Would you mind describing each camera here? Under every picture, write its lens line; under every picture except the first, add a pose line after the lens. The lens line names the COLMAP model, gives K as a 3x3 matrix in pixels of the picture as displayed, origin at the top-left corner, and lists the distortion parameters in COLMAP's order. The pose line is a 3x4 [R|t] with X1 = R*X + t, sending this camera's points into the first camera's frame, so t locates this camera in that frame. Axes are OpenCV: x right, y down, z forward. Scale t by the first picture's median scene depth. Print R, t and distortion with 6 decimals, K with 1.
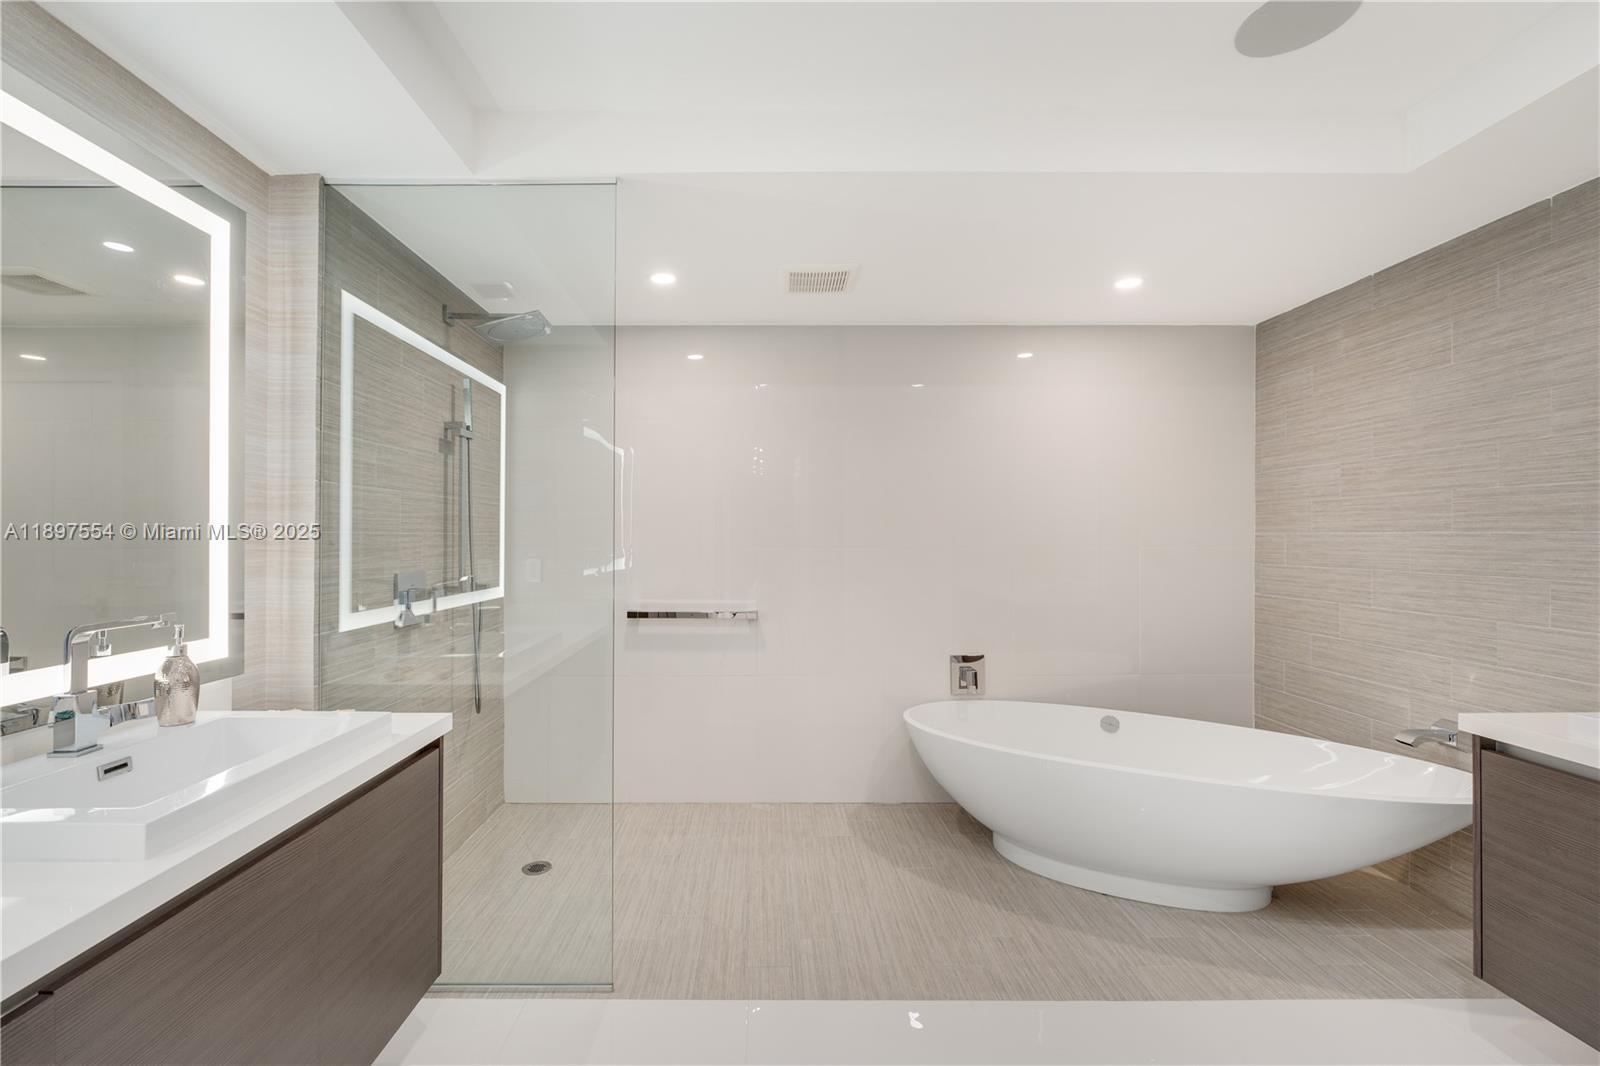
lens RADIAL K [[681.4, 0, 794.6], [0, 681.4, 544.7], [0, 0, 1]] dist [-0.000278, -0.000020]
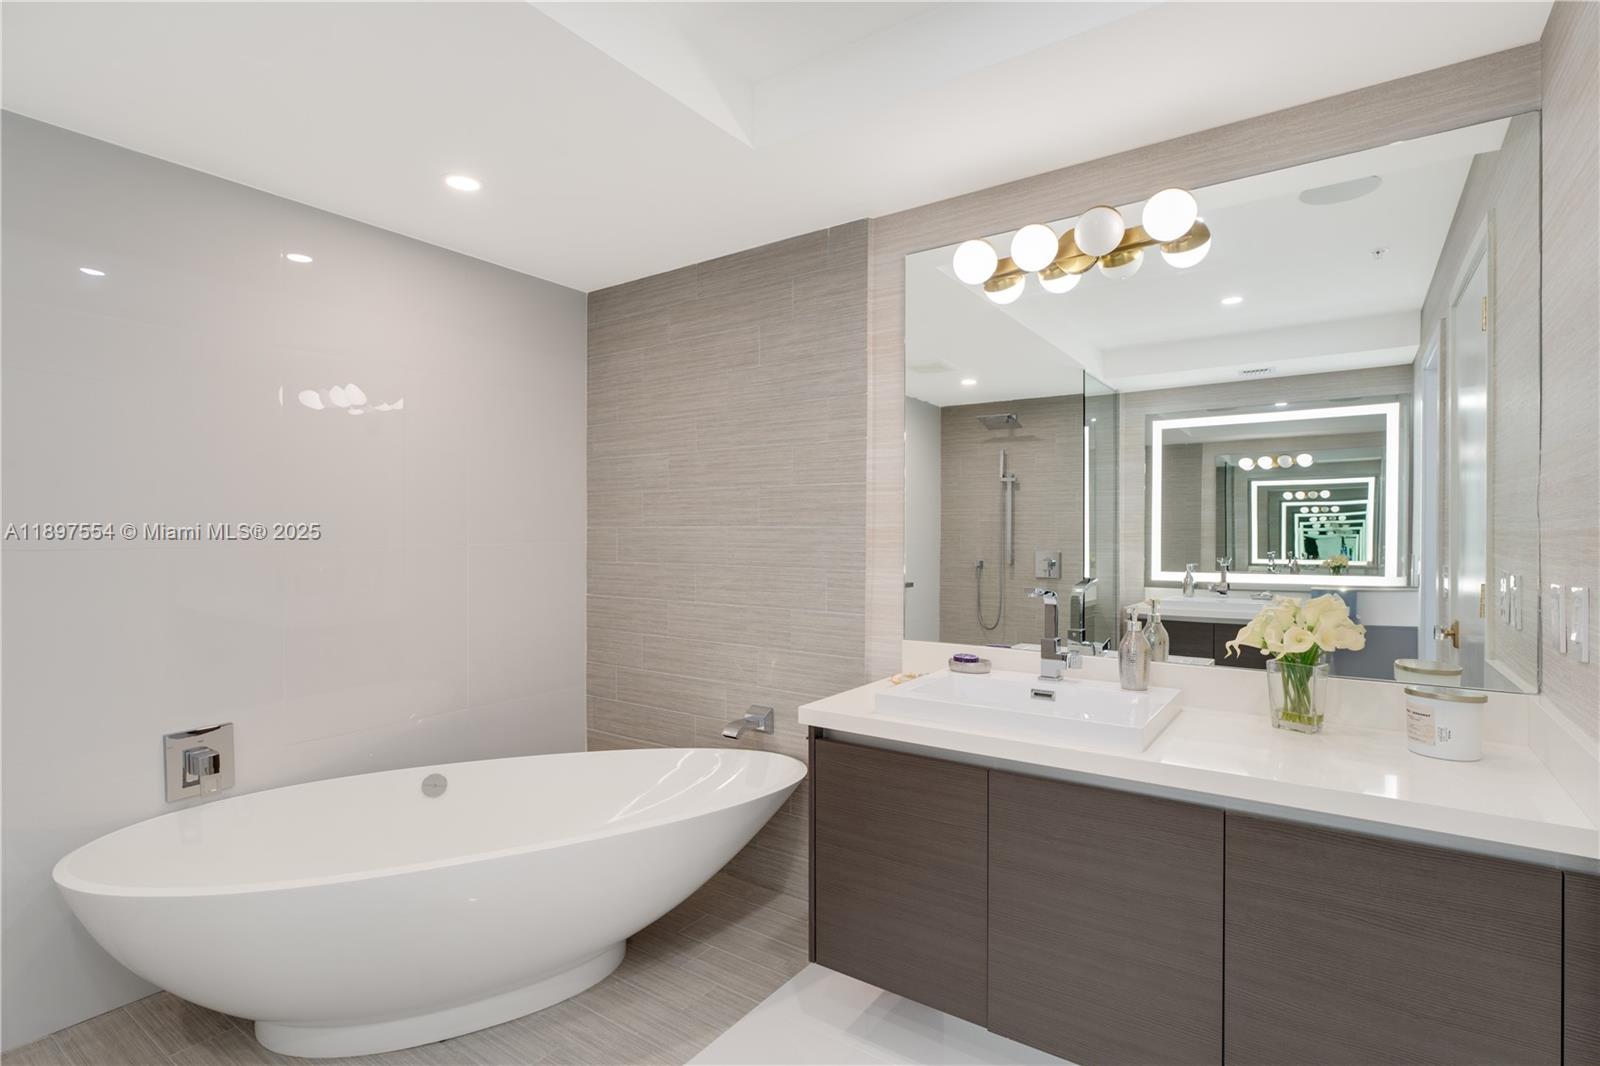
lens RADIAL K [[767.5, 0, 770.7], [0, 767.5, 535.0], [0, 0, 1]] dist [0.000365, 0.000628]
pose [[0.620193, -0.005454, 0.784430, 0.049802], [0.010108, 0.999948, -0.001040, -0.003906], [-0.784384, 0.008574, 0.620216, 0.253955]]
